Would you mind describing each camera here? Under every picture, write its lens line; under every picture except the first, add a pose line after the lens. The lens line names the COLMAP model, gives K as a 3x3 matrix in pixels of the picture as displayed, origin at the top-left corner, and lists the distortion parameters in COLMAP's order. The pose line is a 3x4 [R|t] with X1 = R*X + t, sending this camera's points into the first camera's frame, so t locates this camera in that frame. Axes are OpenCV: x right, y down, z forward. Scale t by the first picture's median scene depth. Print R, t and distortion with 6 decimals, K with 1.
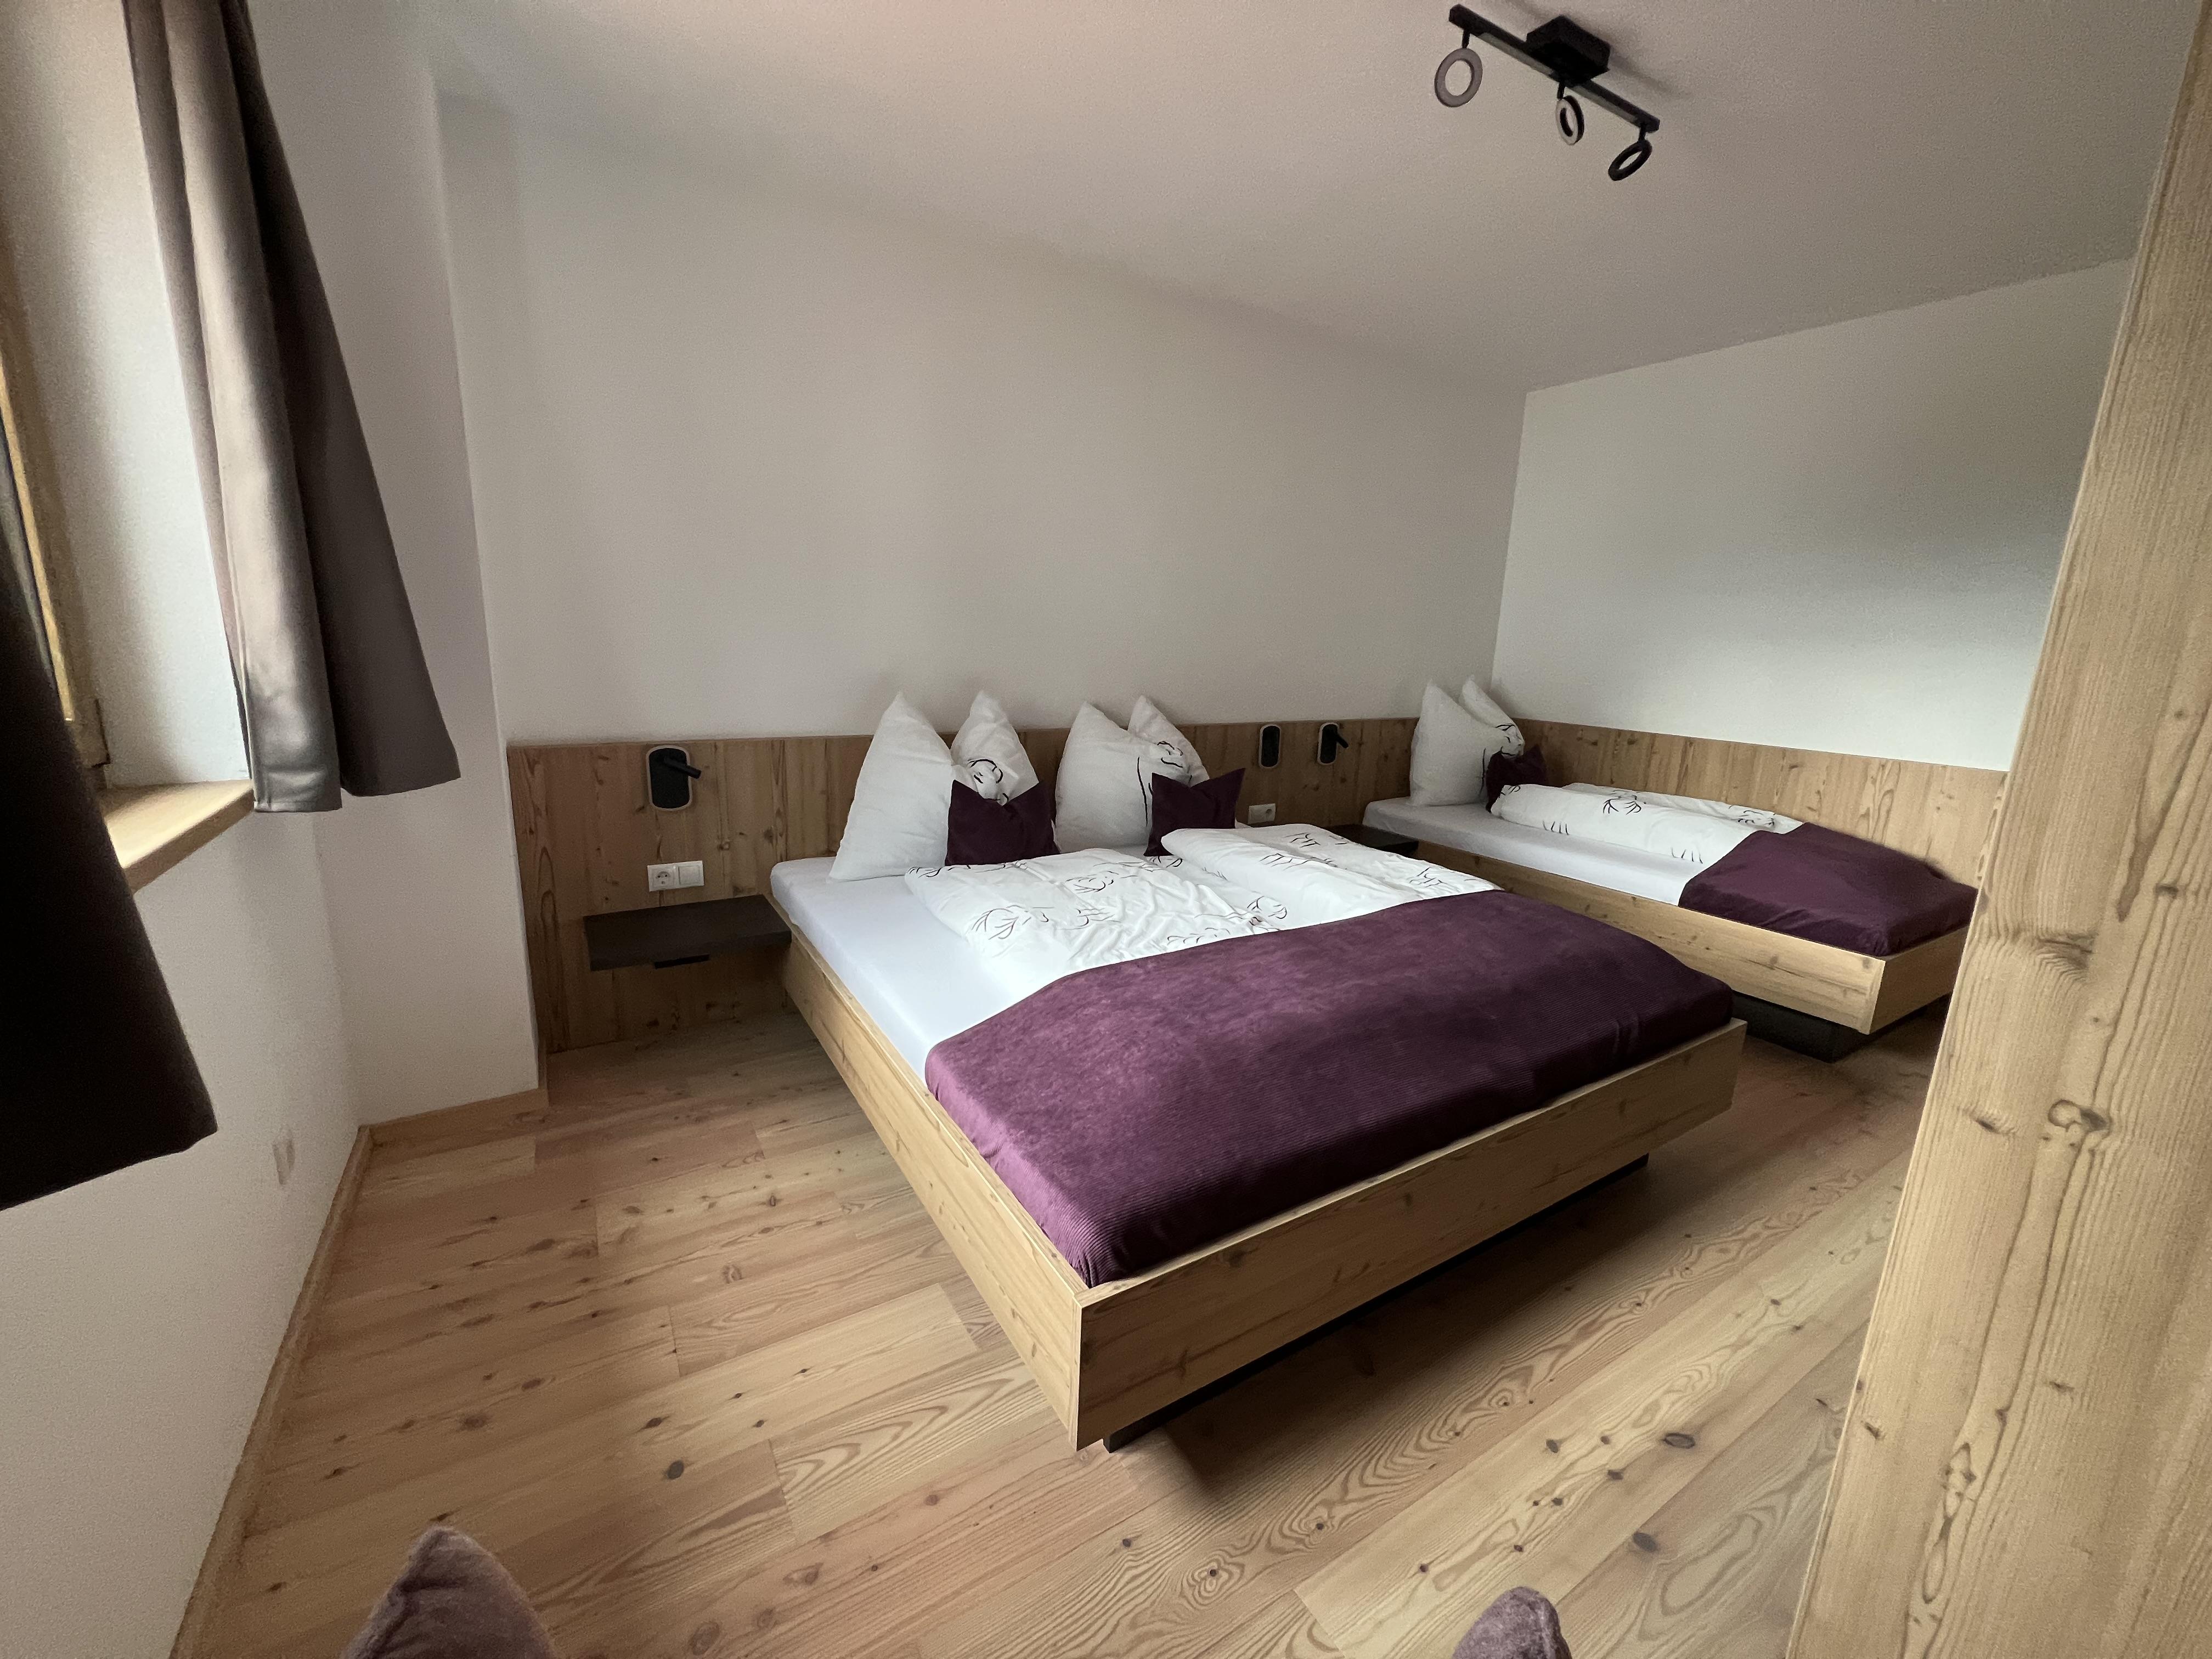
lens RADIAL K [[887.1, 0, 1102.6], [0, 887.1, 820.6], [0, 0, 1]] dist [0.001527, -0.000040]
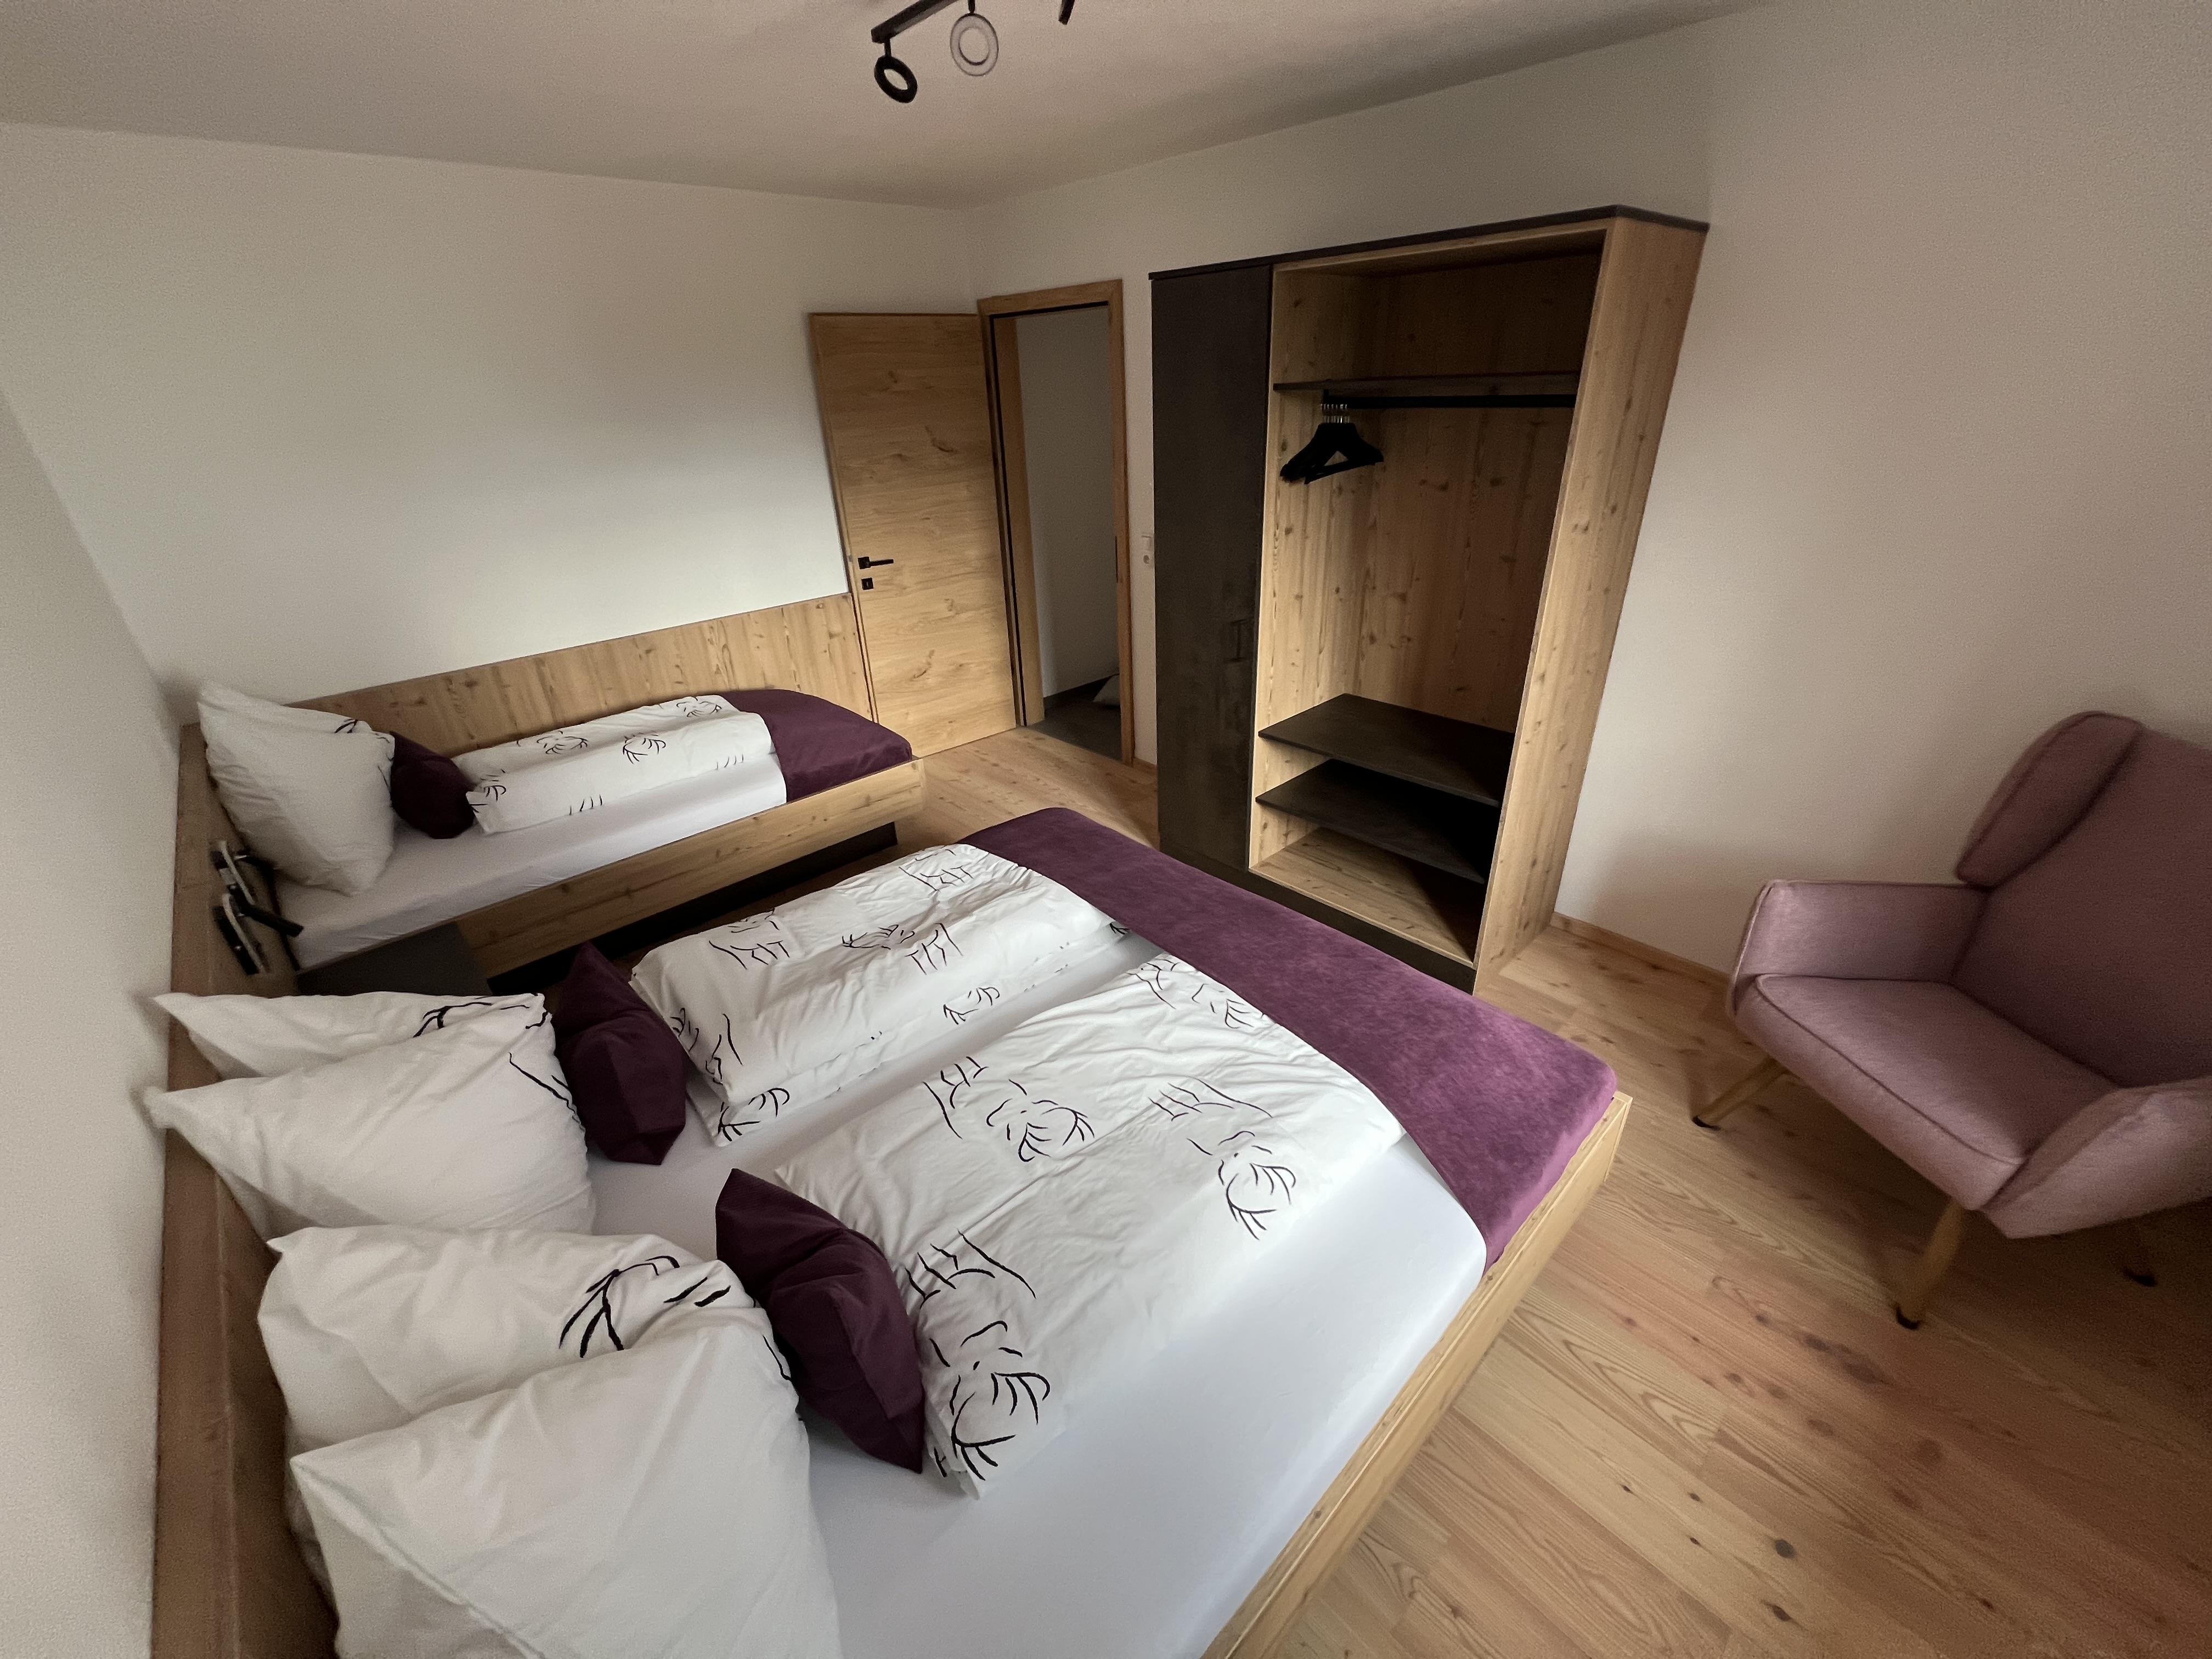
lens RADIAL K [[887.1, 0, 1100.8], [0, 887.1, 824.7], [0, 0, 1]] dist [0.001527, -0.000040]
pose [[-0.200368, -0.470210, 0.859509, -0.542323], [0.237271, 0.827894, 0.508227, -0.498320], [-0.950555, 0.305769, -0.054317, 1.031423]]
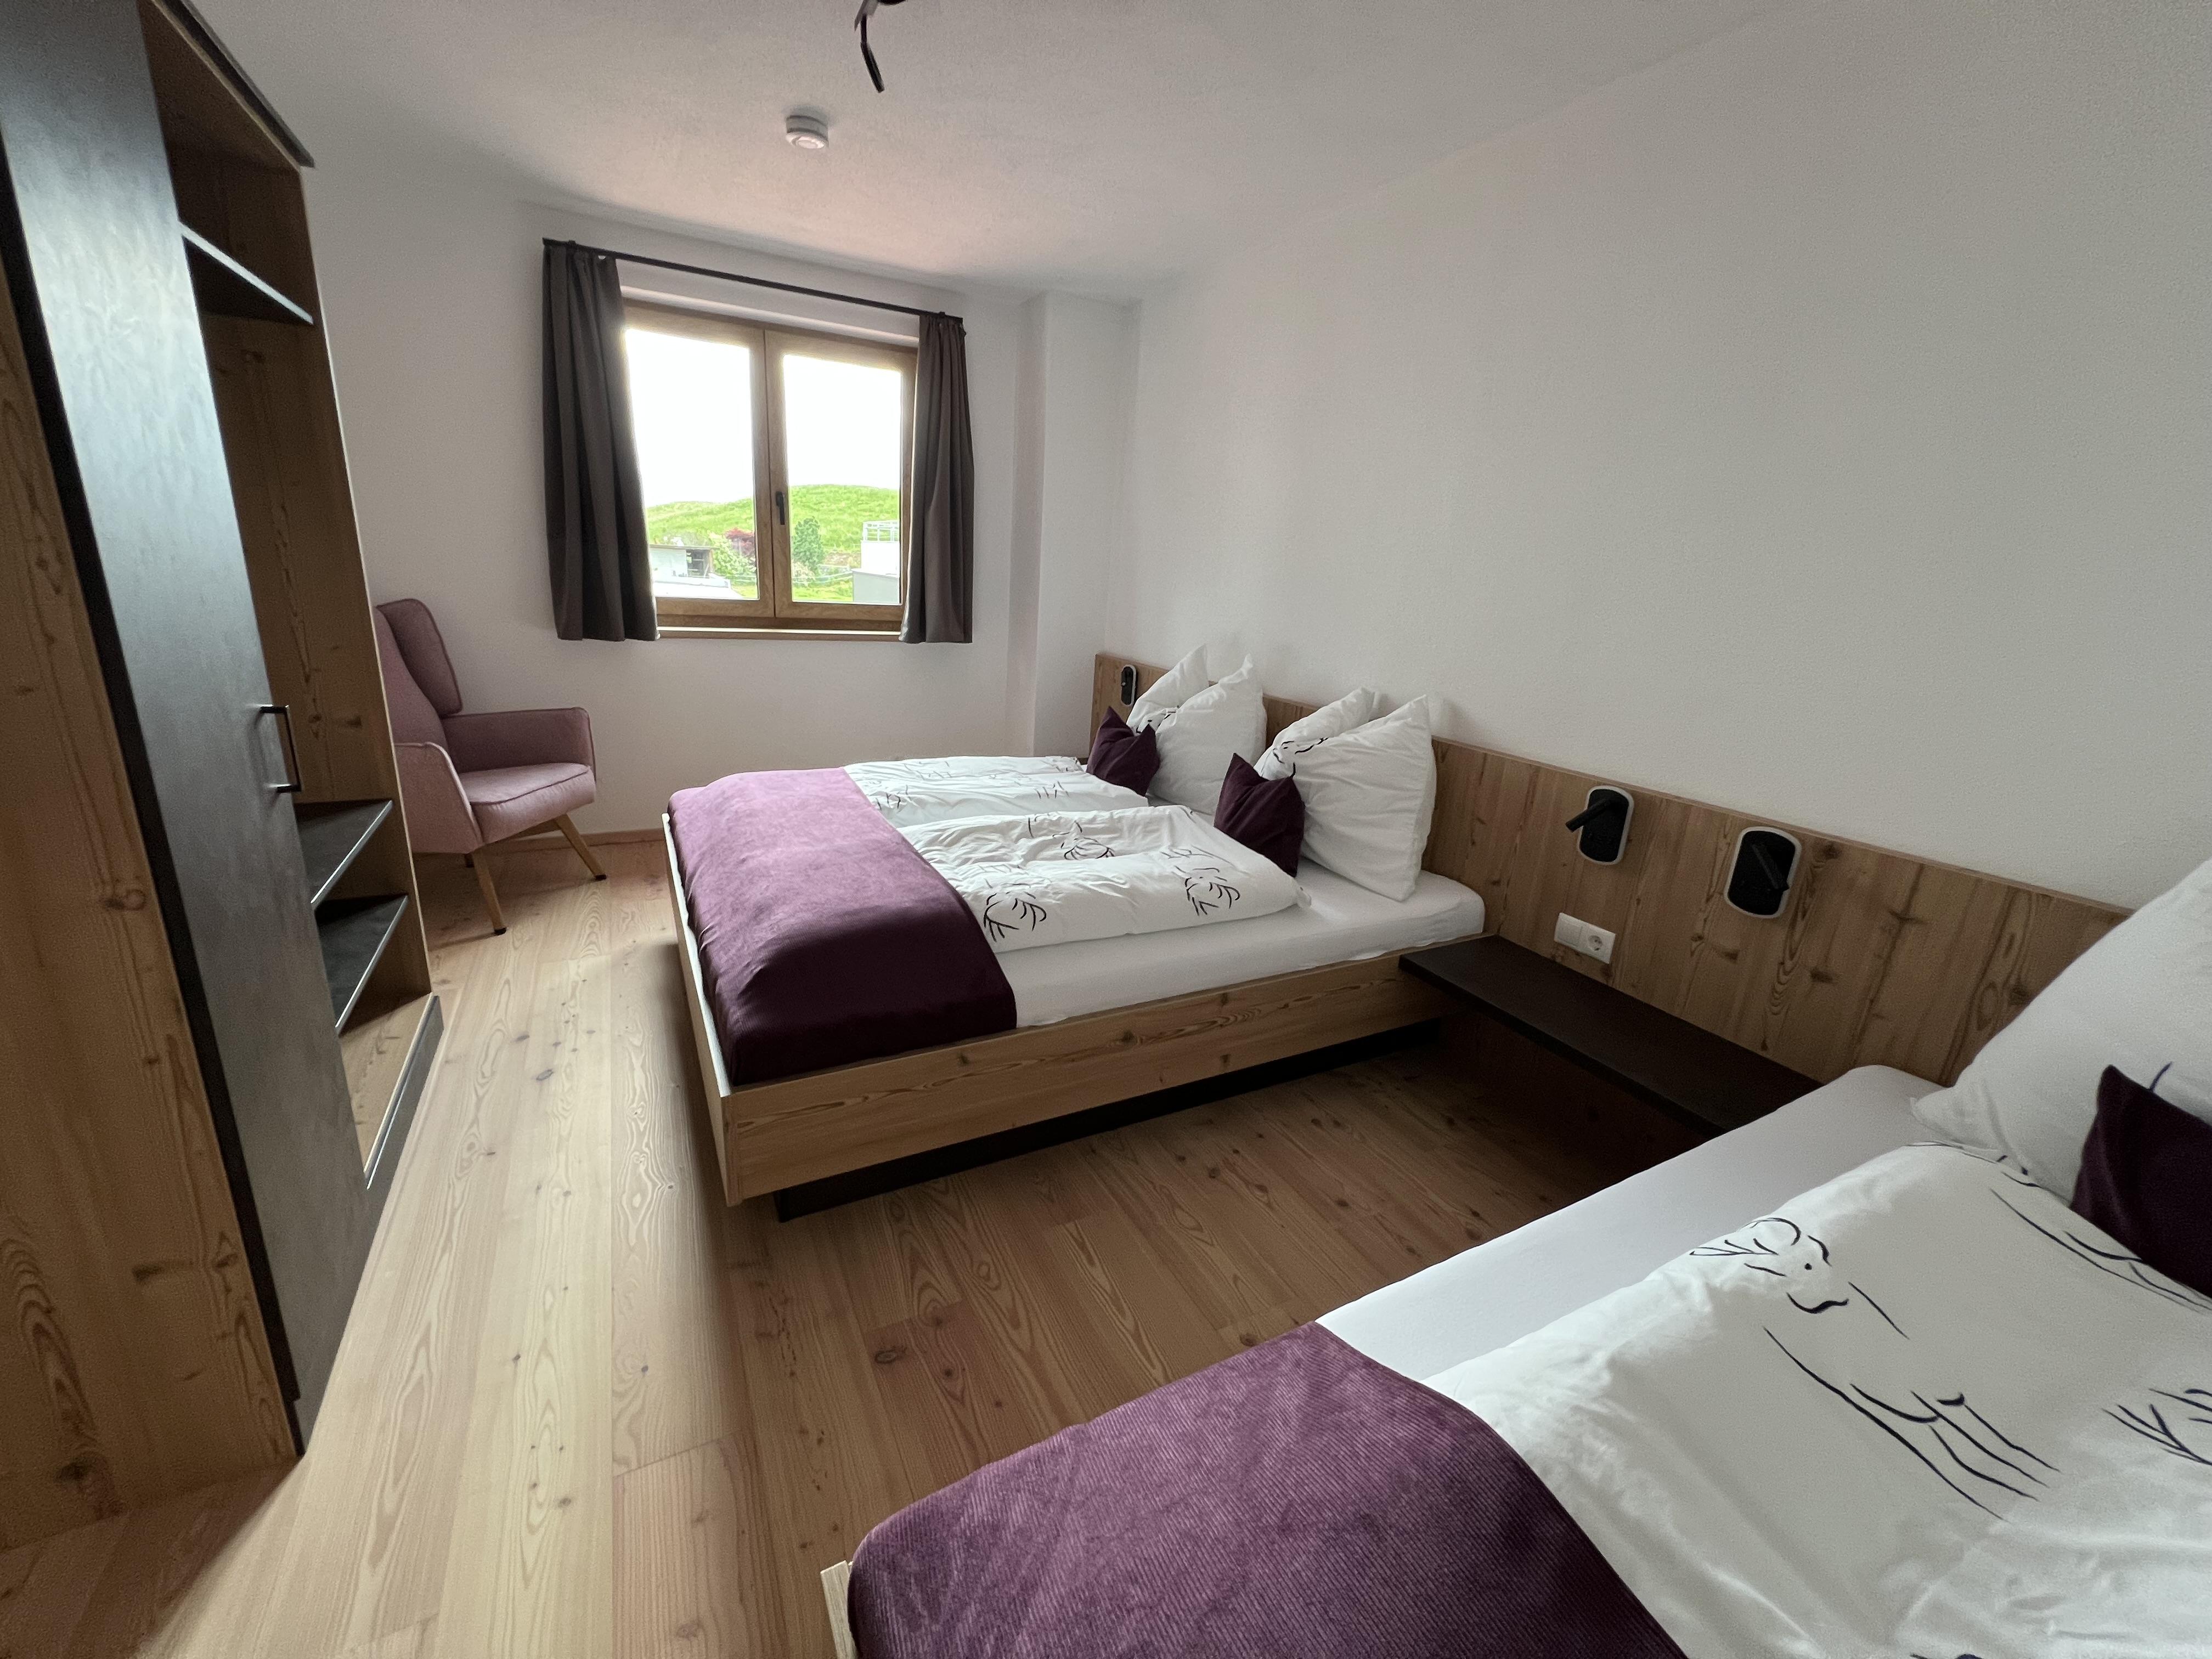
lens RADIAL K [[887.1, 0, 1097.8], [0, 887.1, 818.5], [0, 0, 1]] dist [0.001527, -0.000040]
pose [[-0.064782, 0.240590, -0.968463, 1.385507], [-0.271484, 0.929646, 0.249107, -0.258133], [0.960260, 0.279060, 0.005092, 1.254556]]
